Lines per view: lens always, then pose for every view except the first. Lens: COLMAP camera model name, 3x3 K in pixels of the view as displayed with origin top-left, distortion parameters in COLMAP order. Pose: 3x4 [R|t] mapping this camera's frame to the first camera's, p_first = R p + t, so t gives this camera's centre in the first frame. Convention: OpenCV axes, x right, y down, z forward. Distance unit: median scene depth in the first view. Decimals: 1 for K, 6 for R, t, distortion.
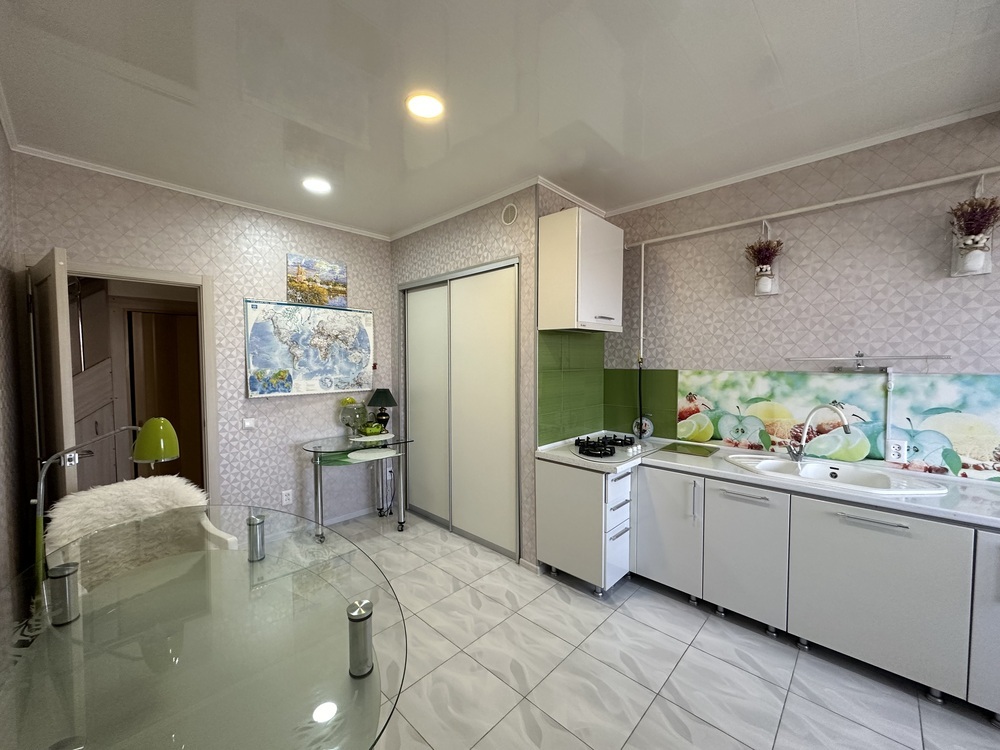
lens RADIAL K [[396.8, 0, 499.4], [0, 396.8, 373.7], [0, 0, 1]] dist [-0.004296, -0.000401]
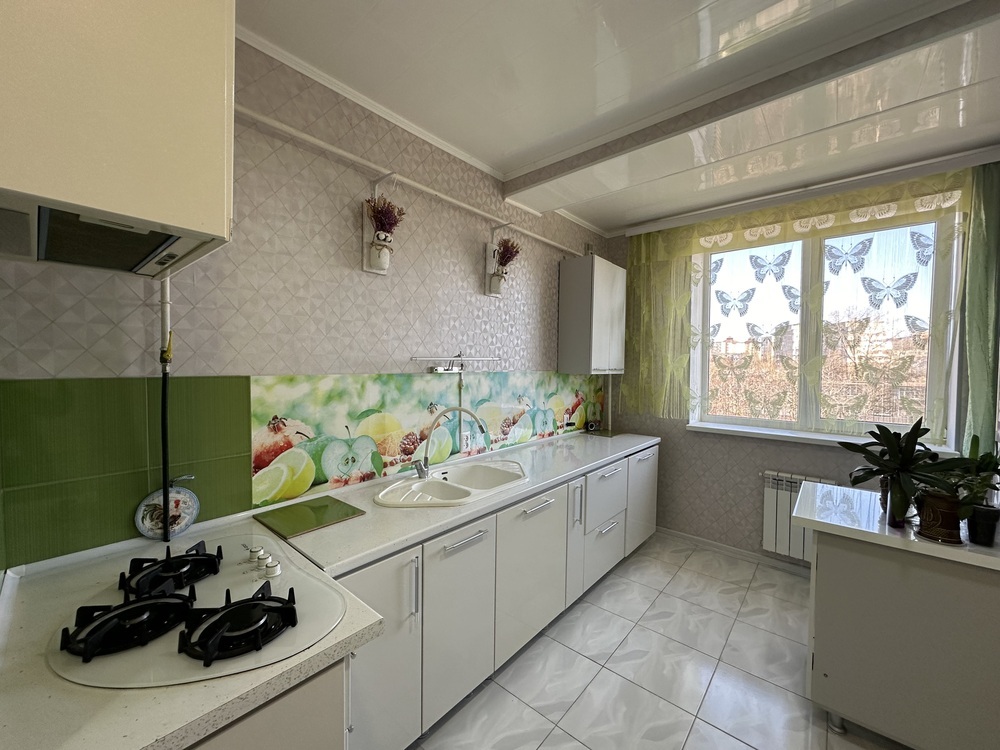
lens RADIAL K [[396.8, 0, 499.9], [0, 396.8, 376.0], [0, 0, 1]] dist [-0.004296, -0.000401]
pose [[-0.050784, -0.027274, 0.998337, -0.088255], [0.028800, 0.999171, 0.028762, -0.015126], [-0.998294, 0.030213, -0.049957, 0.710923]]
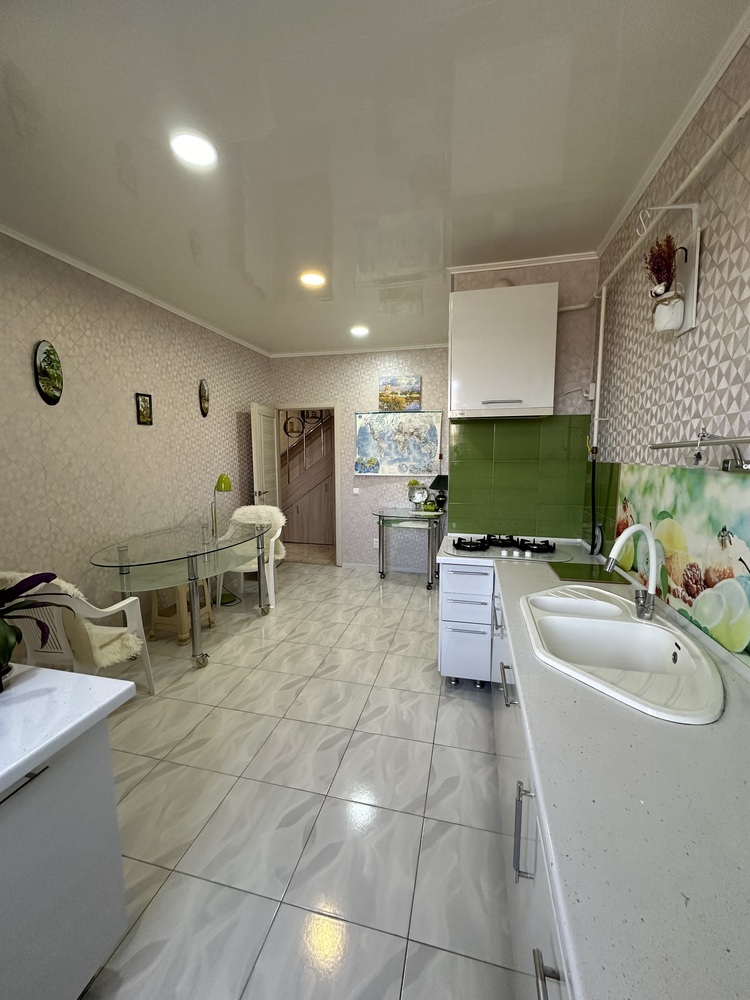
lens RADIAL K [[396.8, 0, 373.4], [0, 396.8, 500.0], [0, 0, 1]] dist [-0.004296, -0.000401]
pose [[0.493639, 0.102669, -0.863586, 0.854413], [-0.030553, 0.994441, 0.100761, -0.003083], [0.869130, -0.023354, 0.494032, 0.290042]]
